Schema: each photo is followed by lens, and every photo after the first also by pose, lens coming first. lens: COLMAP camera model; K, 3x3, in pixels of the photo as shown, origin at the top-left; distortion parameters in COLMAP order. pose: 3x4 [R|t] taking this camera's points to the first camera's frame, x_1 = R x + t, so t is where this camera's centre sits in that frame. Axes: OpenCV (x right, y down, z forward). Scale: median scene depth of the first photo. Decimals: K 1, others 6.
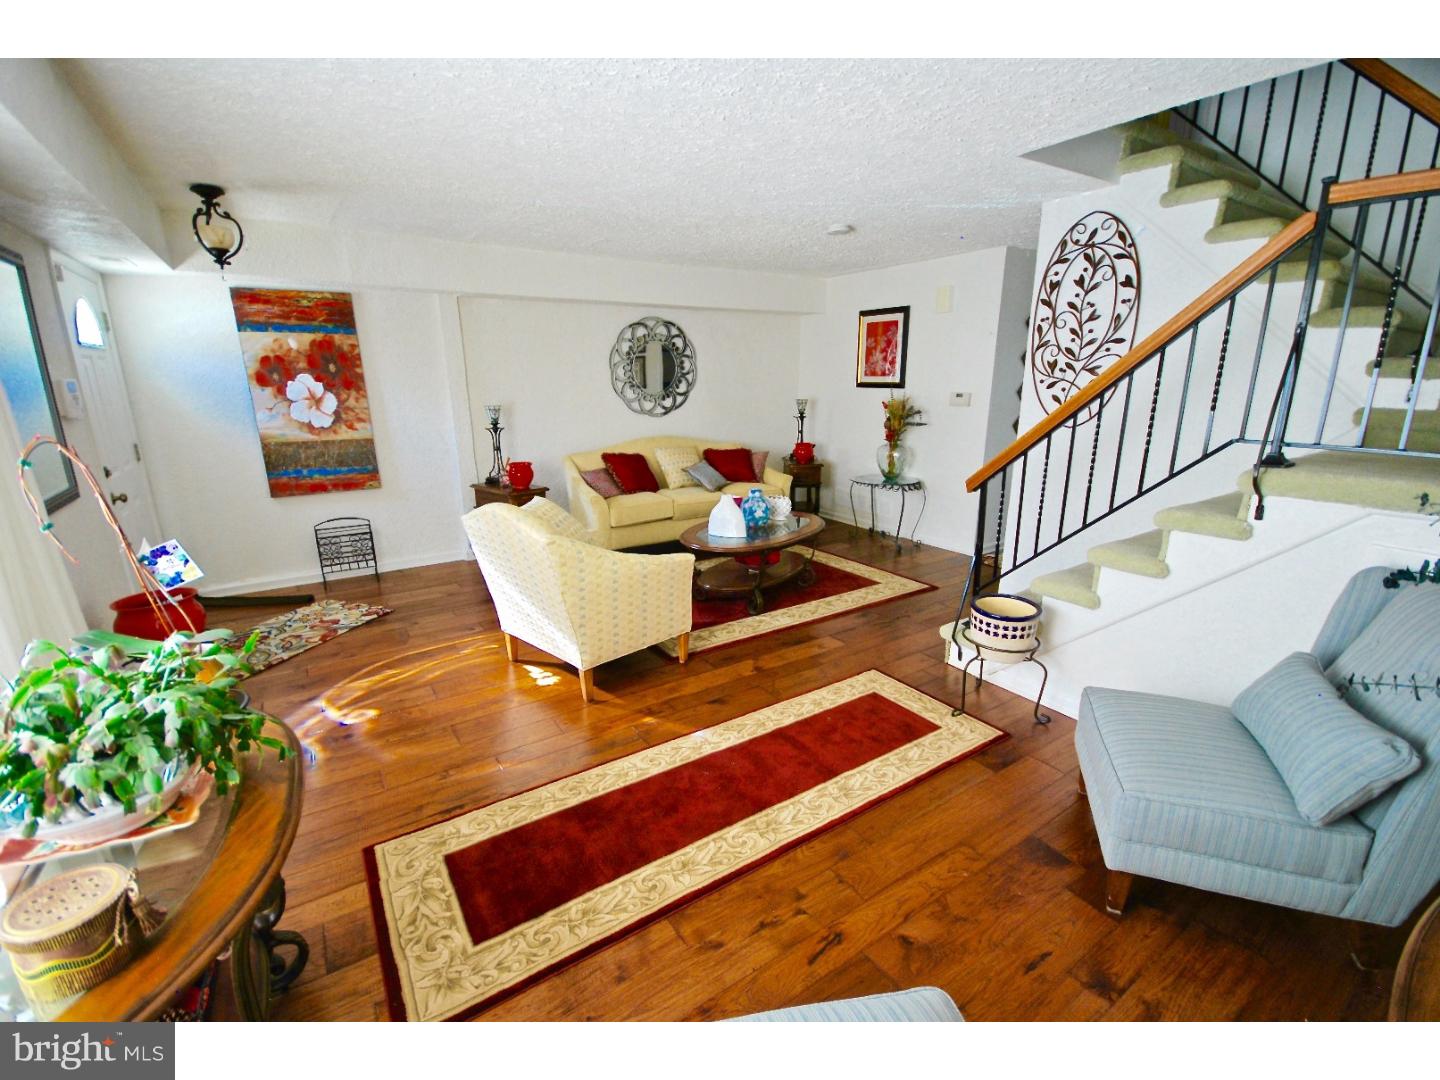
lens RADIAL K [[634.2, 0, 716.8], [0, 634.2, 545.1], [0, 0, 1]] dist [-0.000454, -0.001246]
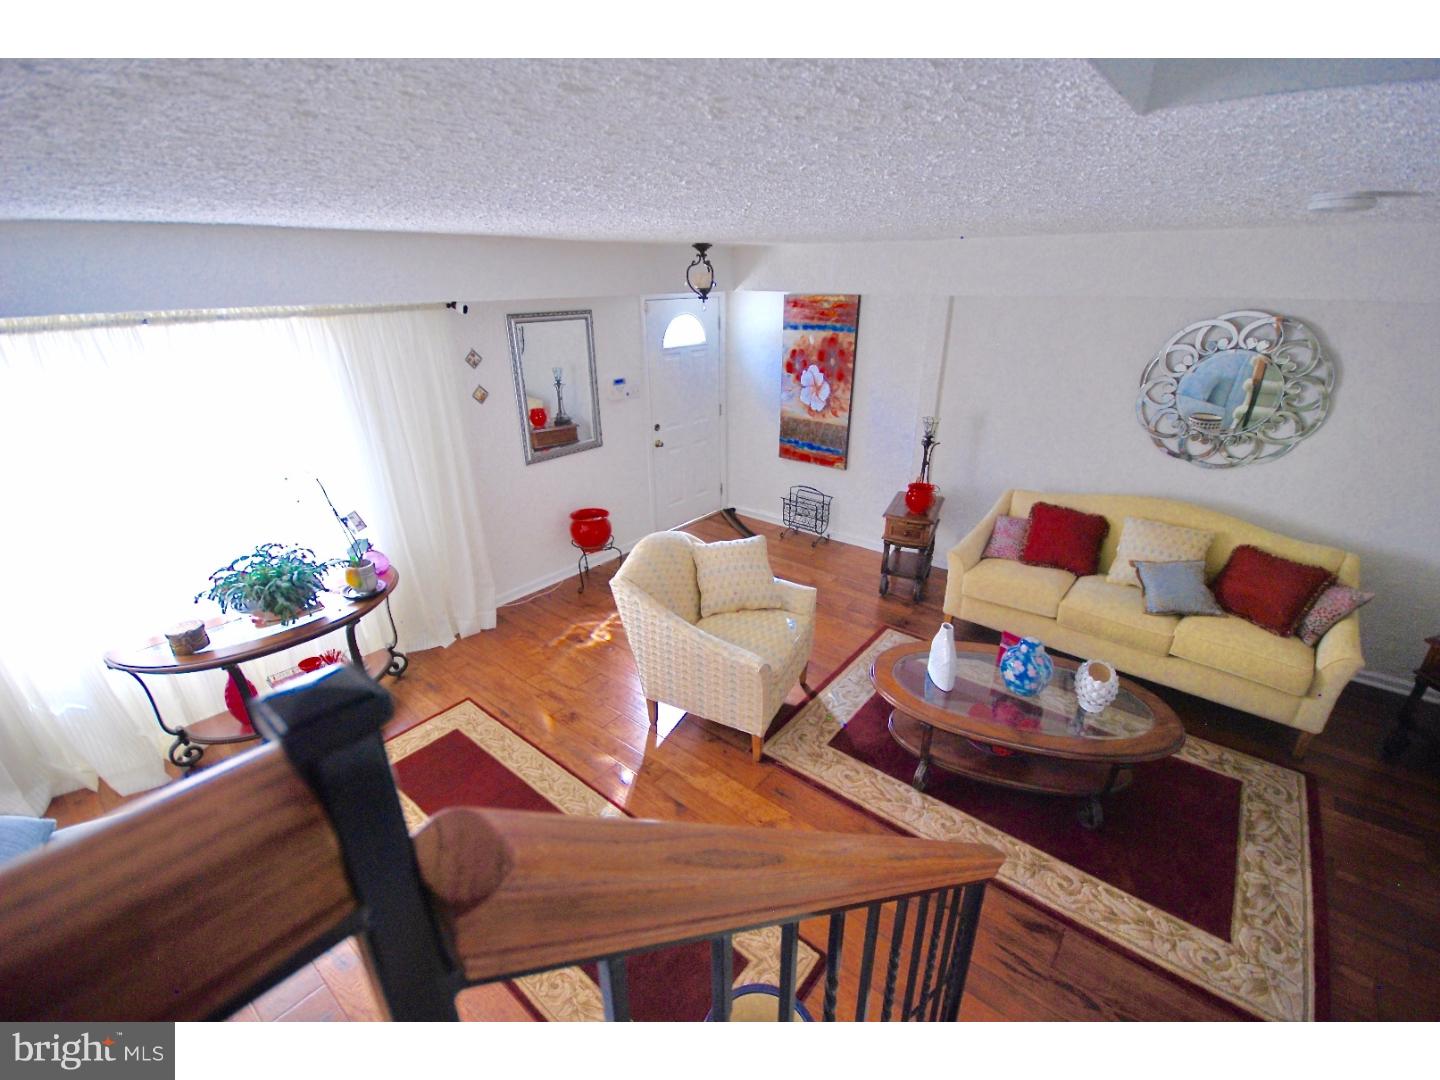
lens RADIAL K [[632.7, 0, 720.0], [0, 632.7, 540.0], [0, 0, 1]] dist [0.002472, -0.000352]
pose [[0.297982, 0.368660, -0.880509, 0.555019], [-0.242537, 0.921382, 0.303694, -0.335875], [0.923245, 0.123061, 0.363970, 0.517205]]
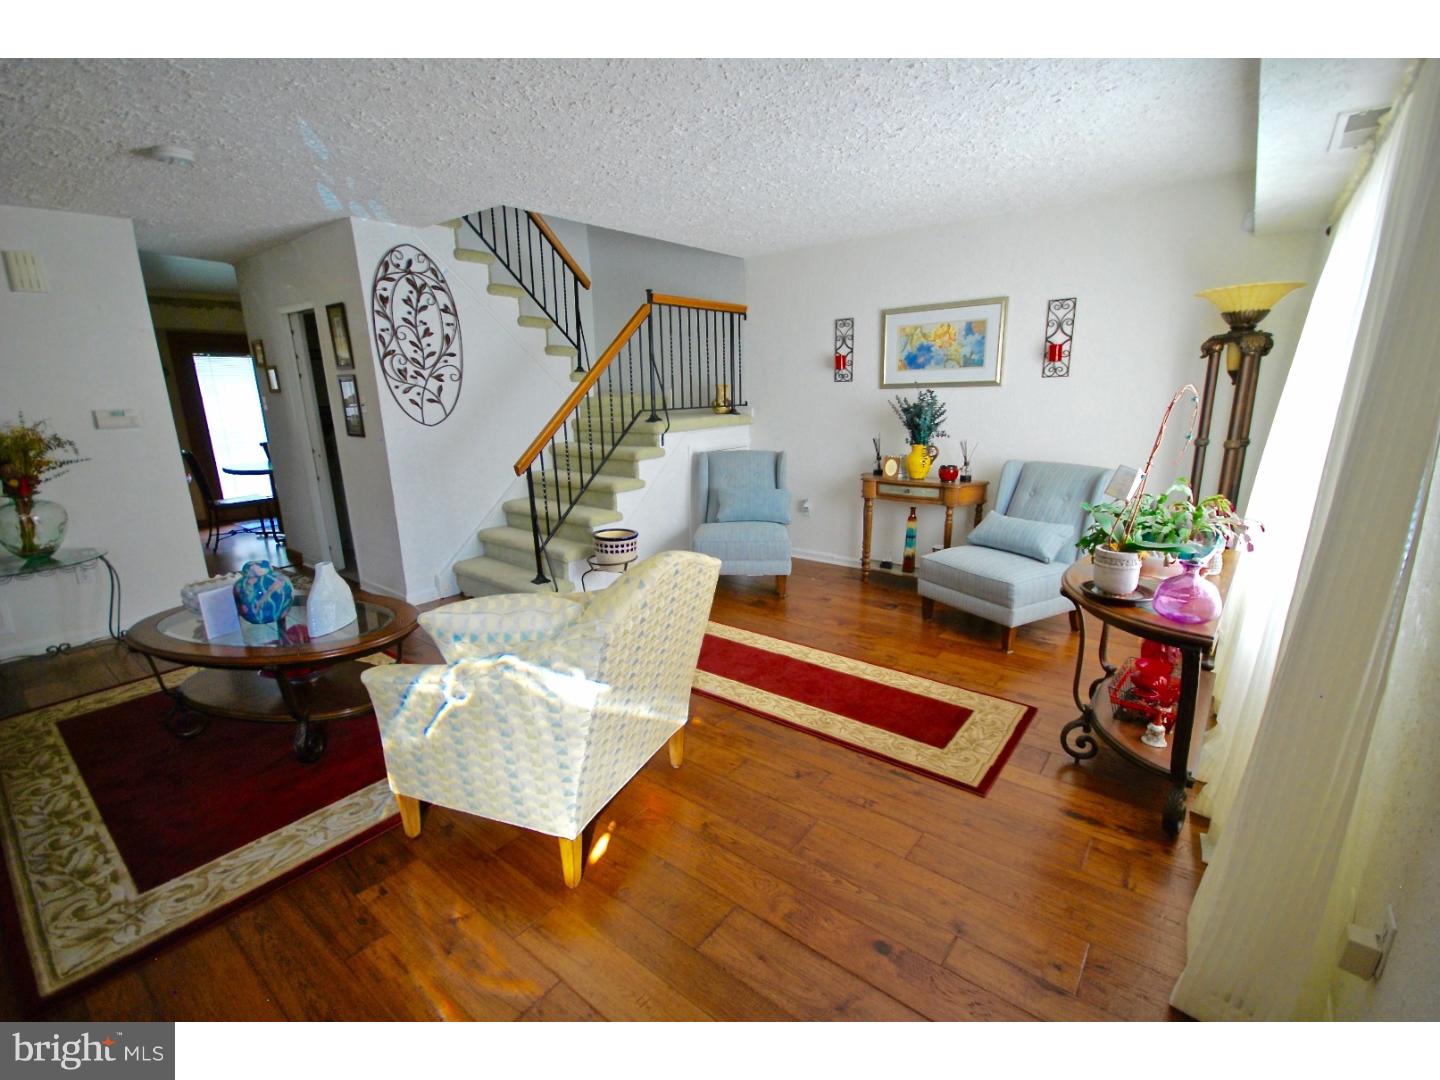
lens RADIAL K [[634.2, 0, 716.8], [0, 634.2, 545.1], [0, 0, 1]] dist [-0.000454, -0.001246]
pose [[-0.311977, -0.218969, 0.924512, -0.728041], [0.260076, 0.916229, 0.304770, -0.198148], [-0.913800, 0.335524, -0.228894, 0.837632]]
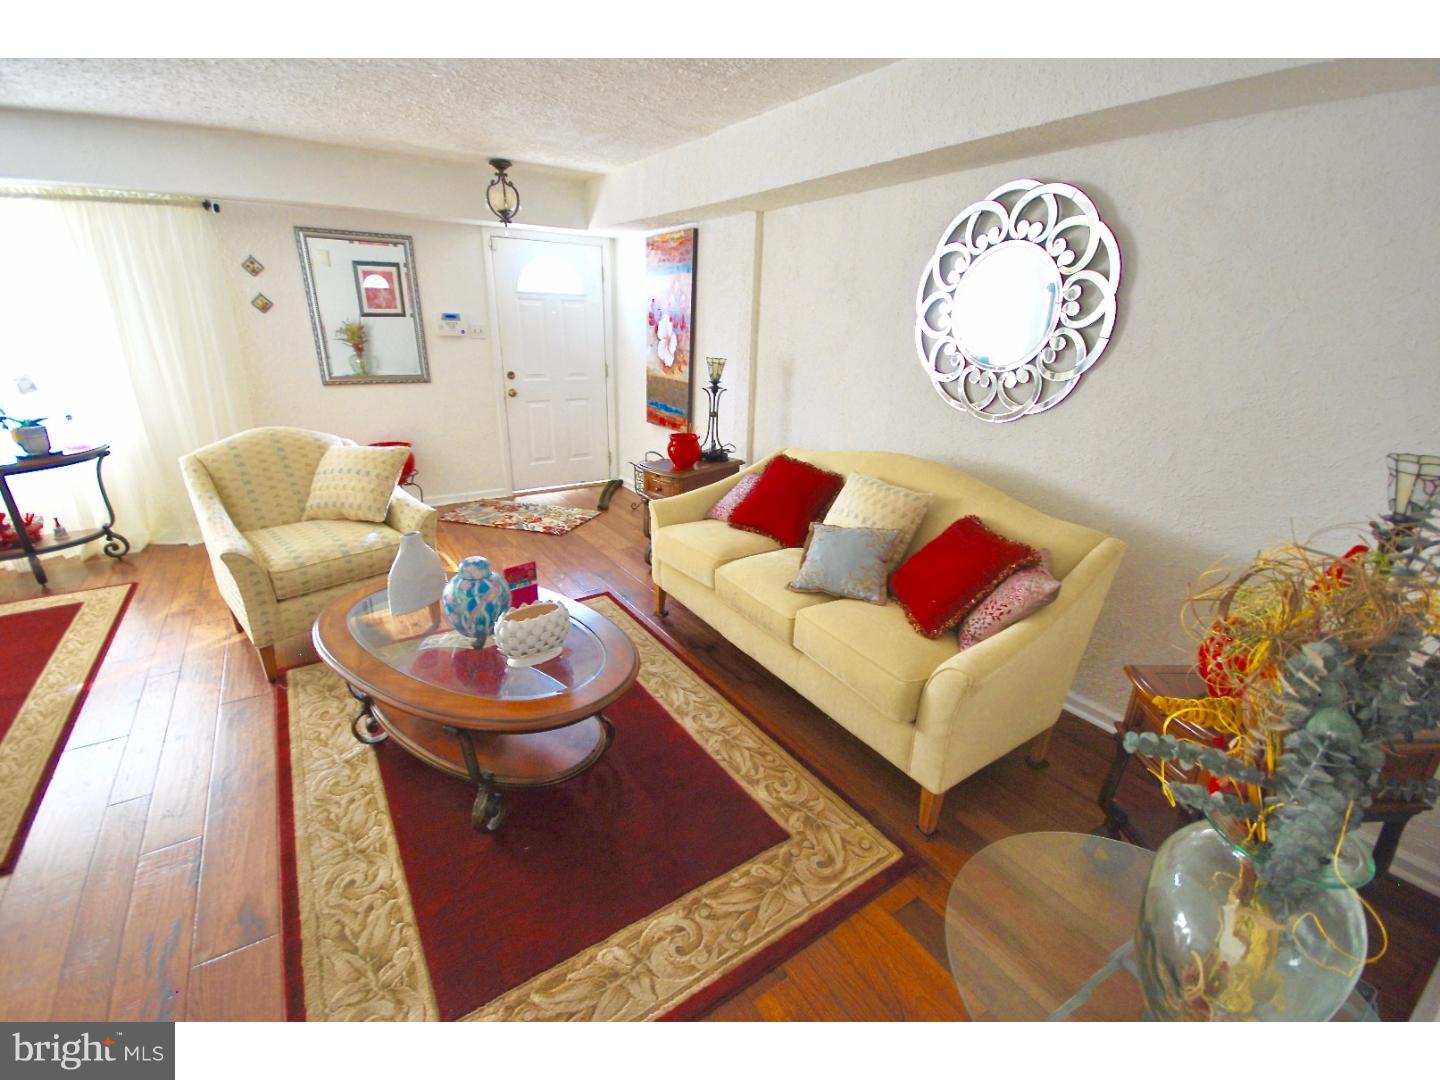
lens RADIAL K [[632.7, 0, 720.0], [0, 632.7, 540.0], [0, 0, 1]] dist [0.002472, -0.000352]
pose [[0.009164, 0.333321, -0.942769, 0.566482], [-0.285160, 0.904531, 0.317030, -0.340513], [0.958436, 0.265935, 0.103339, 1.265917]]
